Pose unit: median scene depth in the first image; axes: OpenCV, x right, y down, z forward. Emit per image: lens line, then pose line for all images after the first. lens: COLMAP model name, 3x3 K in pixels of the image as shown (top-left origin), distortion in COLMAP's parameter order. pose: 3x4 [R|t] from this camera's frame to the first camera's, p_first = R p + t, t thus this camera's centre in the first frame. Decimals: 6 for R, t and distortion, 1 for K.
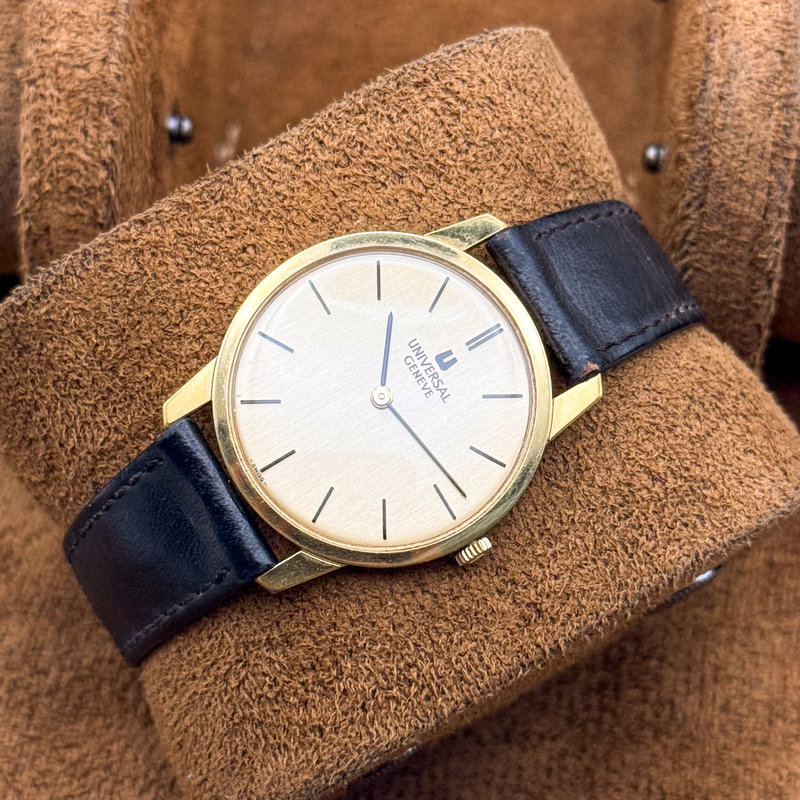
lens RADIAL K [[2141.4, 0, 411.7], [0, 2141.4, 404.2], [0, 0, 1]] dist [0.187059, 0.000000]
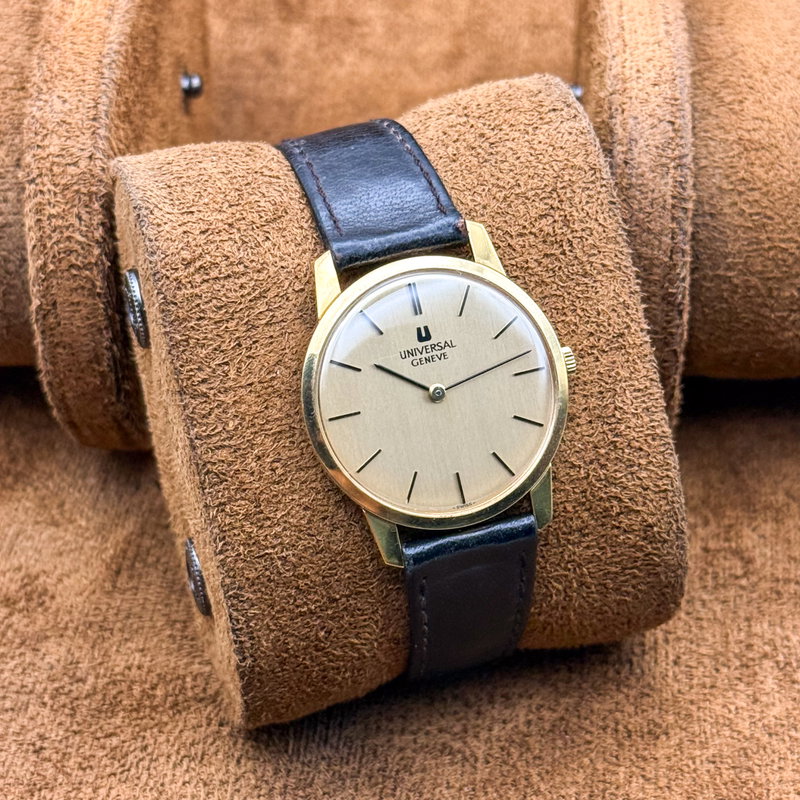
lens RADIAL K [[2141.4, 0, 399.7], [0, 2141.4, 399.1], [0, 0, 1]] dist [0.187059, 0.000000]
pose [[0.305073, -0.949879, 0.068275, -0.101836], [0.889718, 0.309848, 0.335254, -0.428893], [-0.339606, -0.041531, 0.939651, -0.153550]]
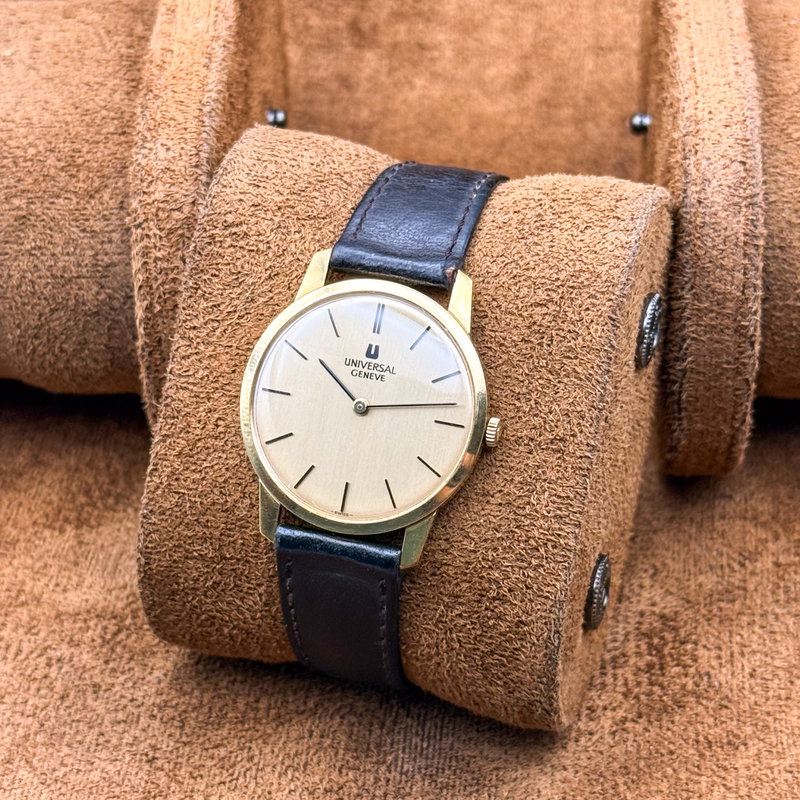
lens RADIAL K [[2141.4, 0, 395.2], [0, 2141.4, 399.5], [0, 0, 1]] dist [0.187059, 0.000000]
pose [[0.638439, -0.754882, -0.150166, 0.206537], [0.757472, 0.650845, -0.051350, 0.070158], [0.136498, -0.080963, 0.987326, -0.298691]]
